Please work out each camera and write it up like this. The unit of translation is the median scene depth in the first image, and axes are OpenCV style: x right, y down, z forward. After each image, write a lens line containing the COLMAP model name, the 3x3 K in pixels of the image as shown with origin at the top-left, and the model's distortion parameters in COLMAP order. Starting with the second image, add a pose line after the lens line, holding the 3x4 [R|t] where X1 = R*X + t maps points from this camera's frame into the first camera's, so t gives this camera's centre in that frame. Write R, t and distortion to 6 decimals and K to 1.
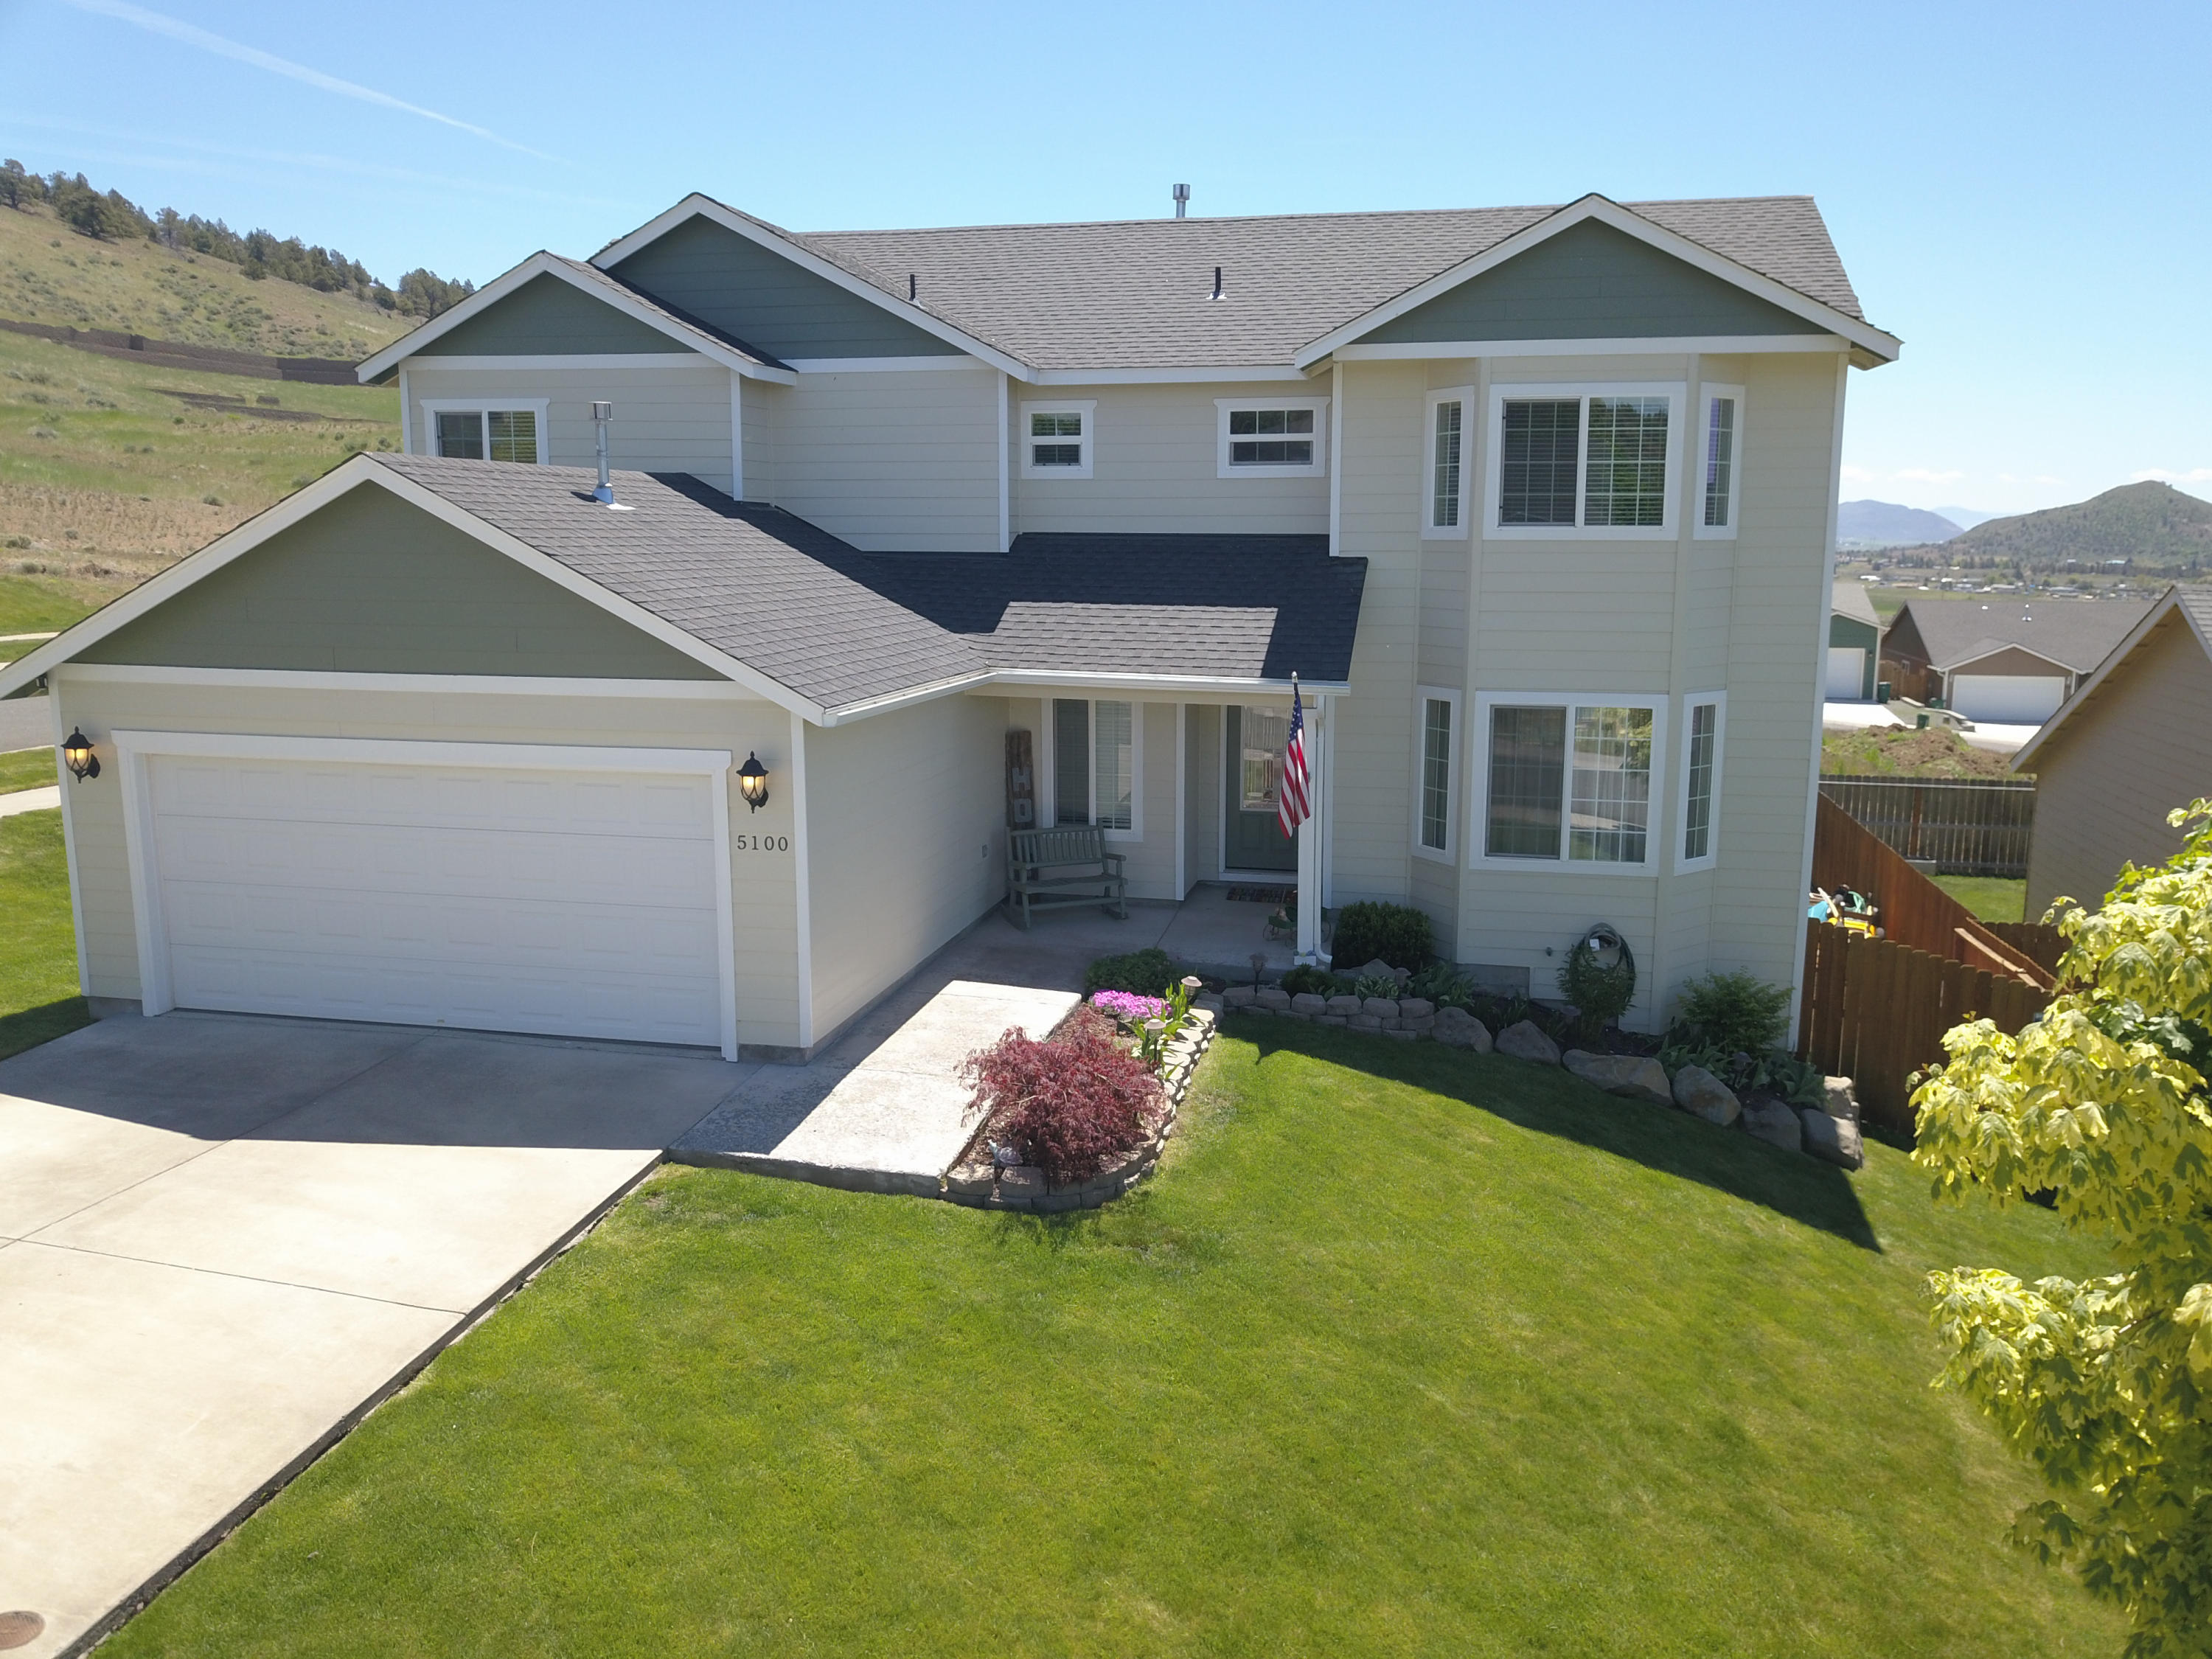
lens RADIAL K [[1710.9, 0, 1100.2], [0, 1710.9, 819.9], [0, 0, 1]] dist [-0.039921, 0.049143]
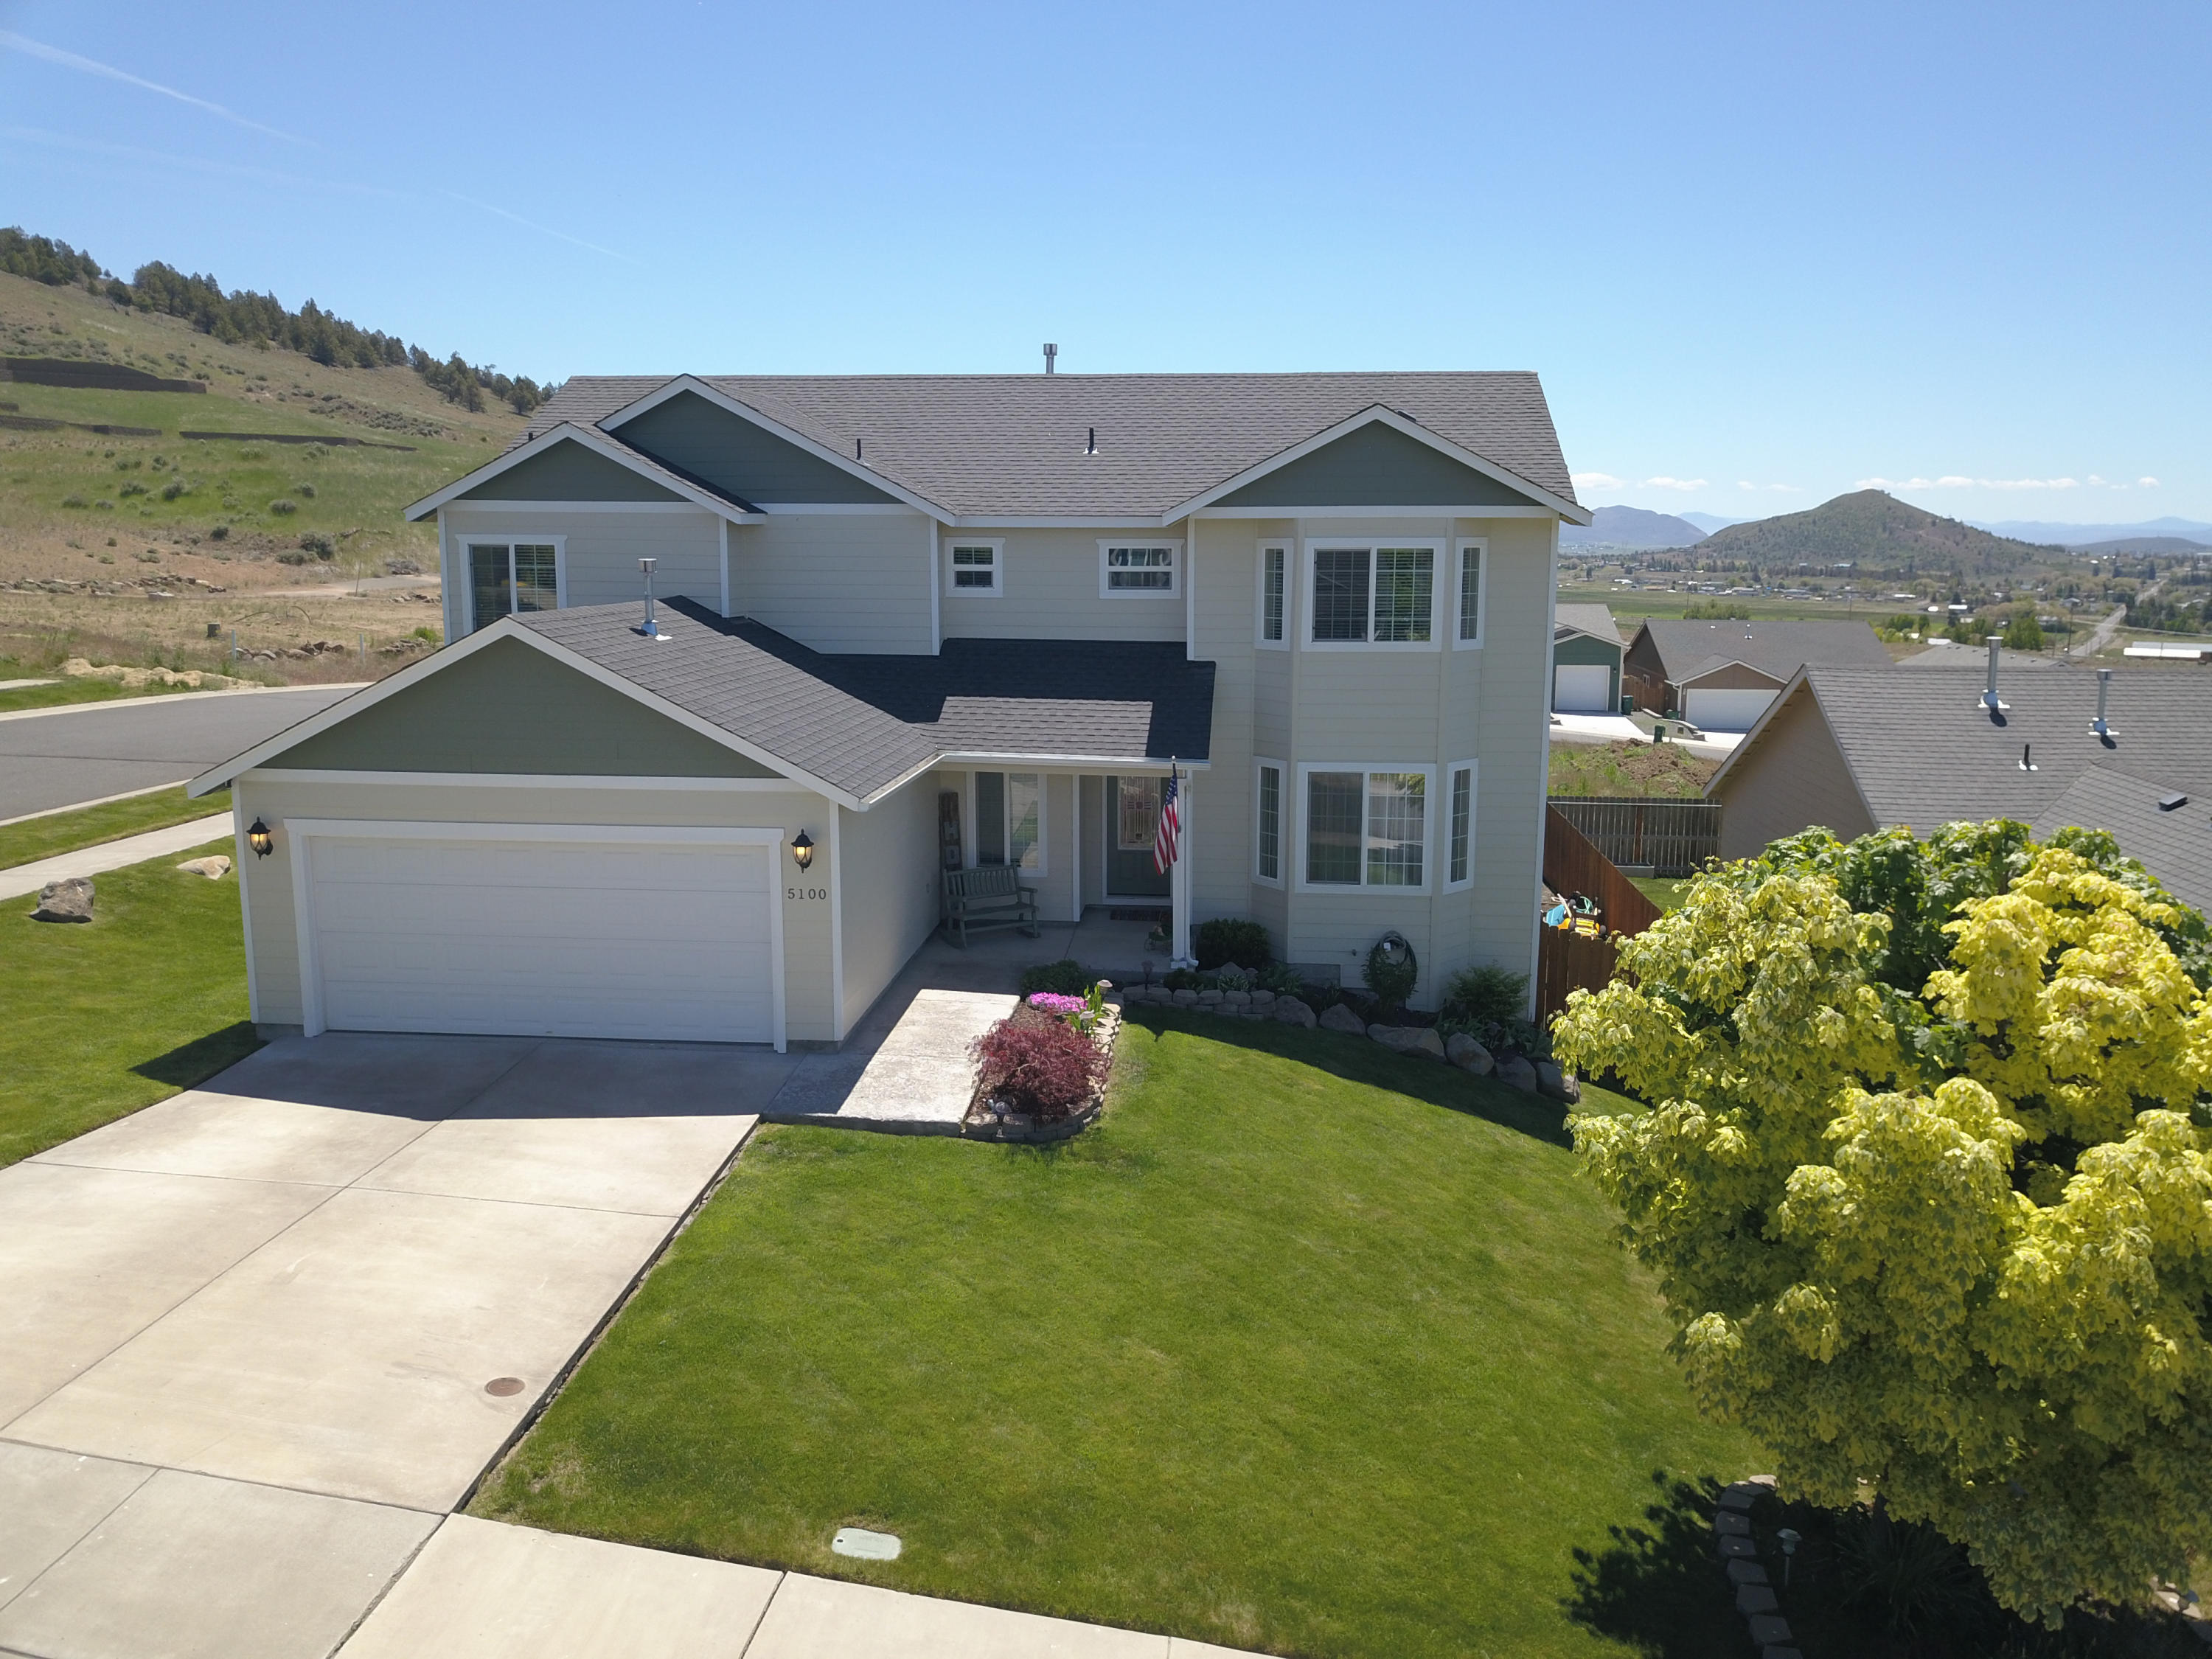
lens RADIAL K [[1700.6, 0, 1106.2], [0, 1700.6, 826.1], [0, 0, 1]] dist [-0.003685, 0.011056]
pose [[0.991655, -0.021426, 0.127126, -0.107485], [0.021280, 0.999770, 0.002506, -0.032848], [-0.127150, 0.000221, 0.991883, -0.330140]]
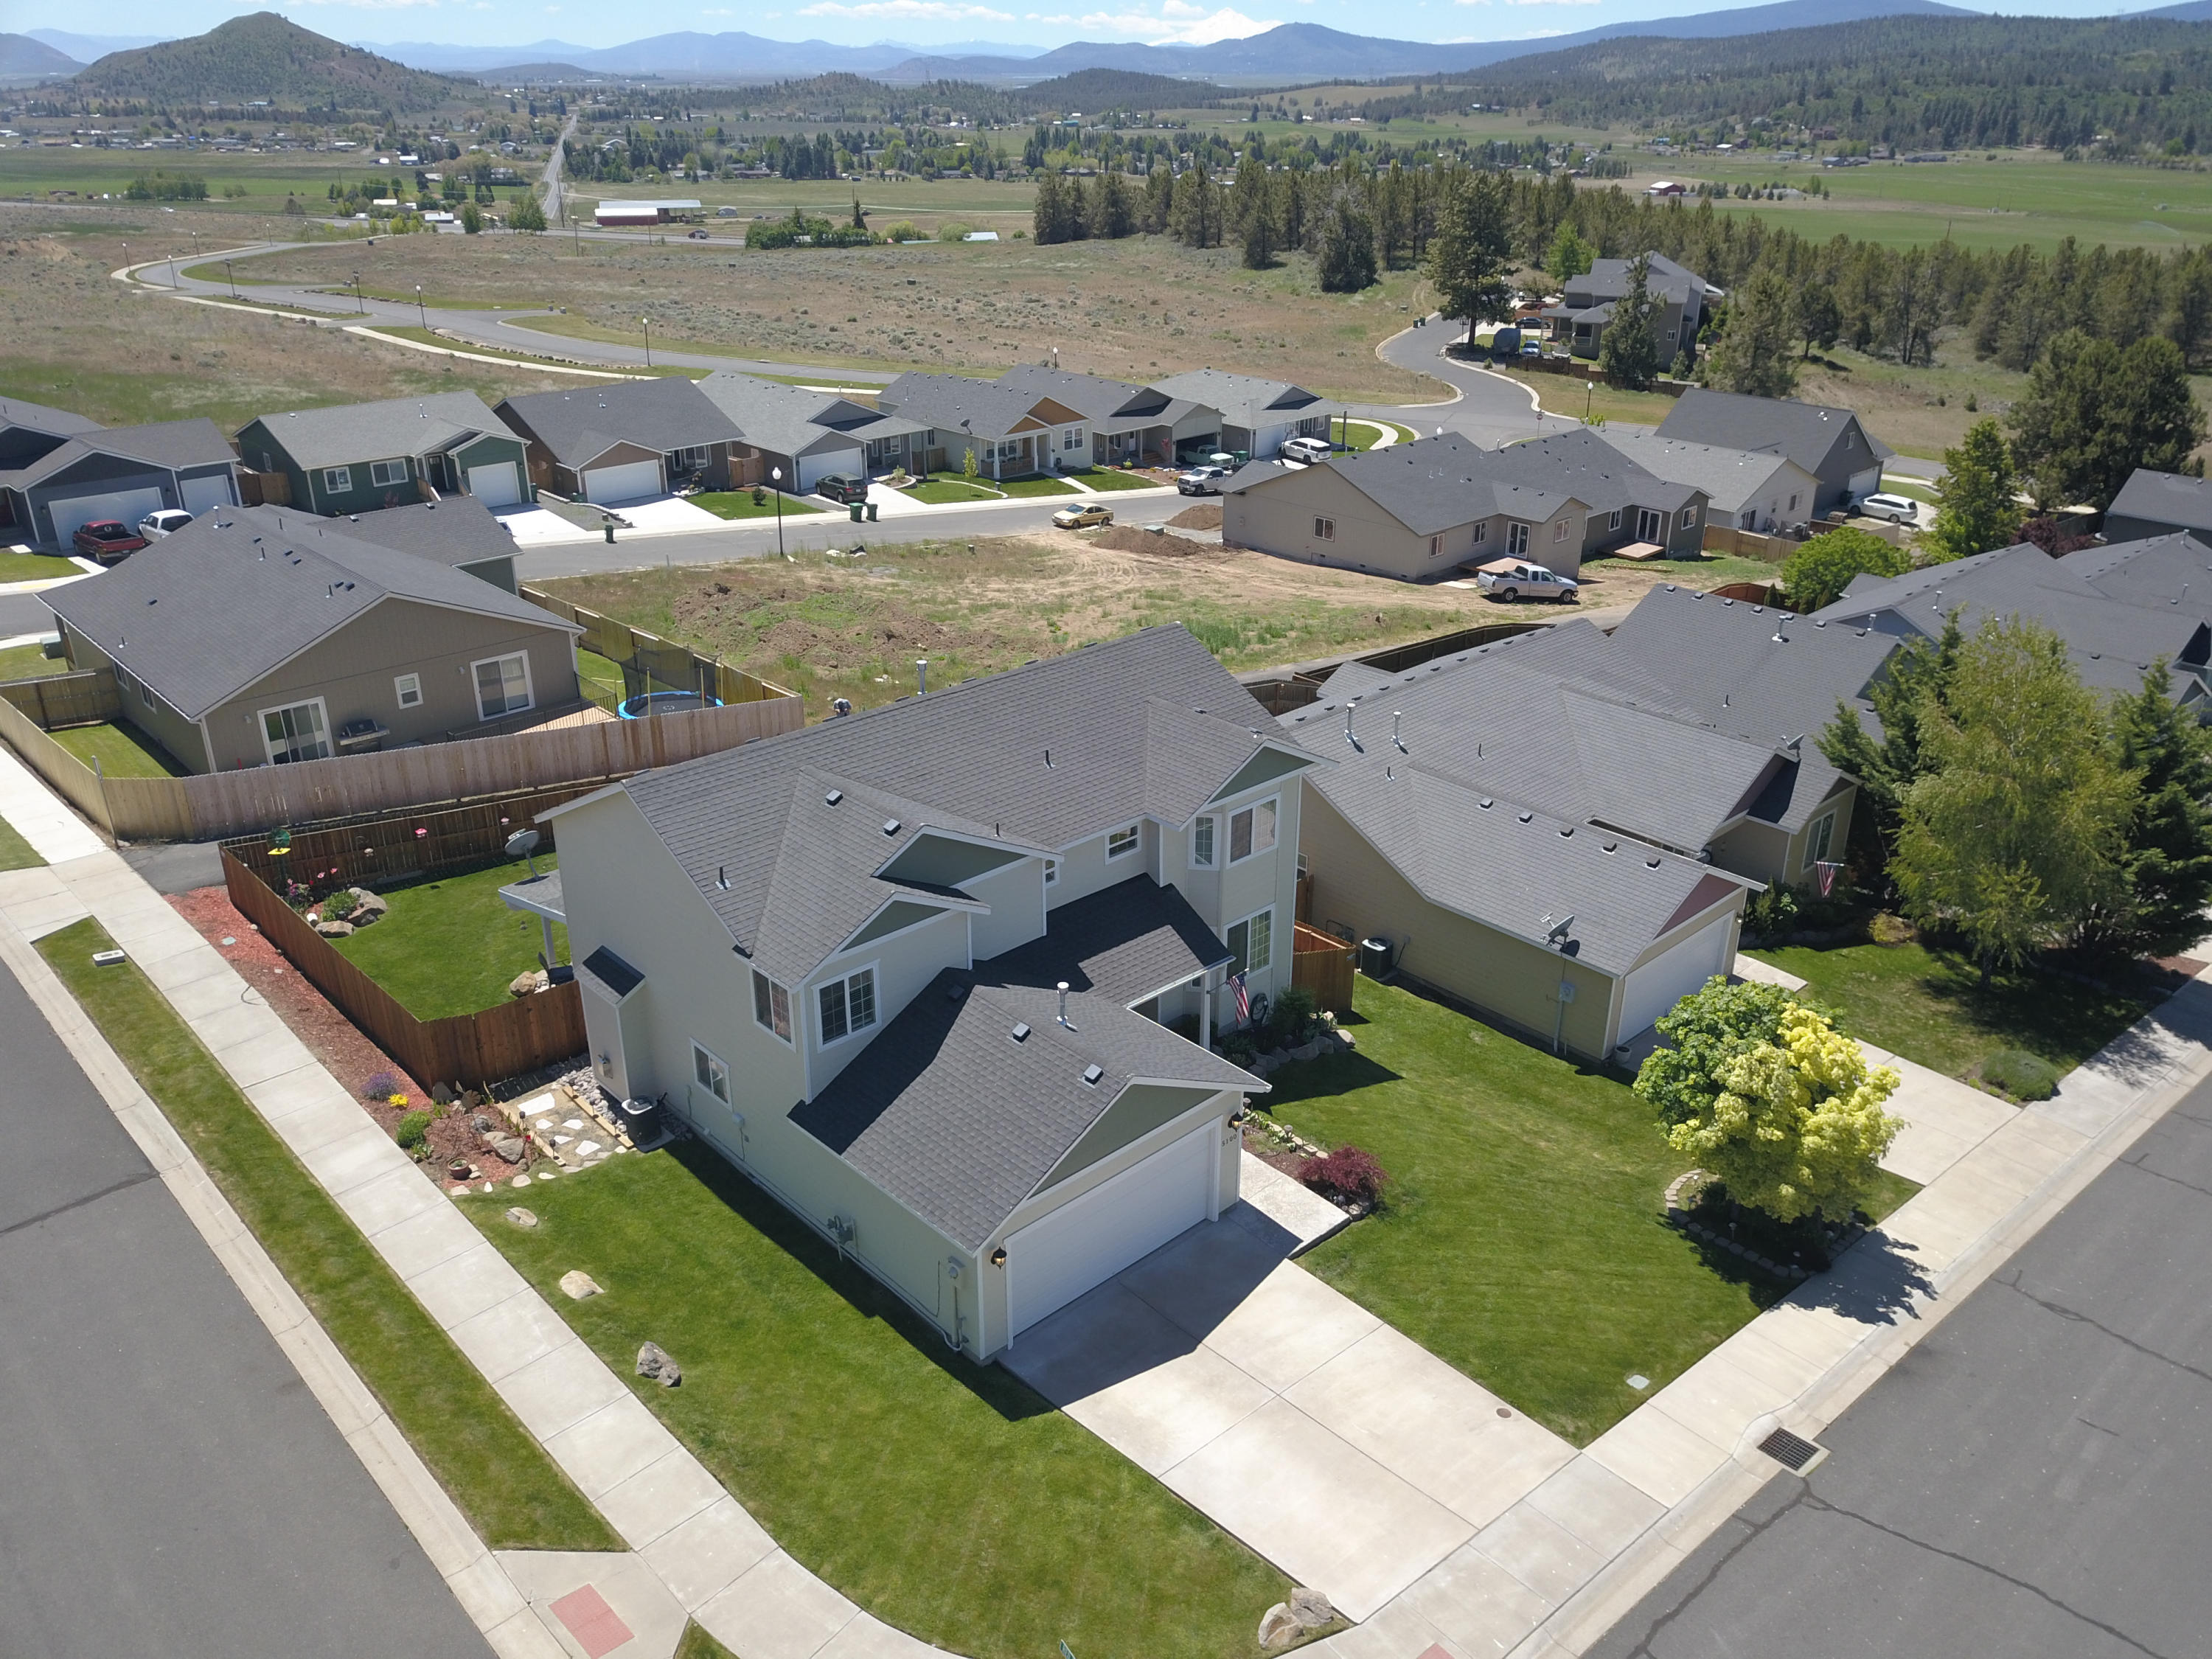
lens RADIAL K [[1708.9, 0, 1144.1], [0, 1708.9, 825.7], [0, 0, 1]] dist [0.004585, 0.003510]
pose [[0.549001, -0.341194, 0.763010, -1.669896], [0.136607, 0.937239, 0.320812, -1.023429], [-0.824583, -0.071894, 0.561155, -0.234426]]
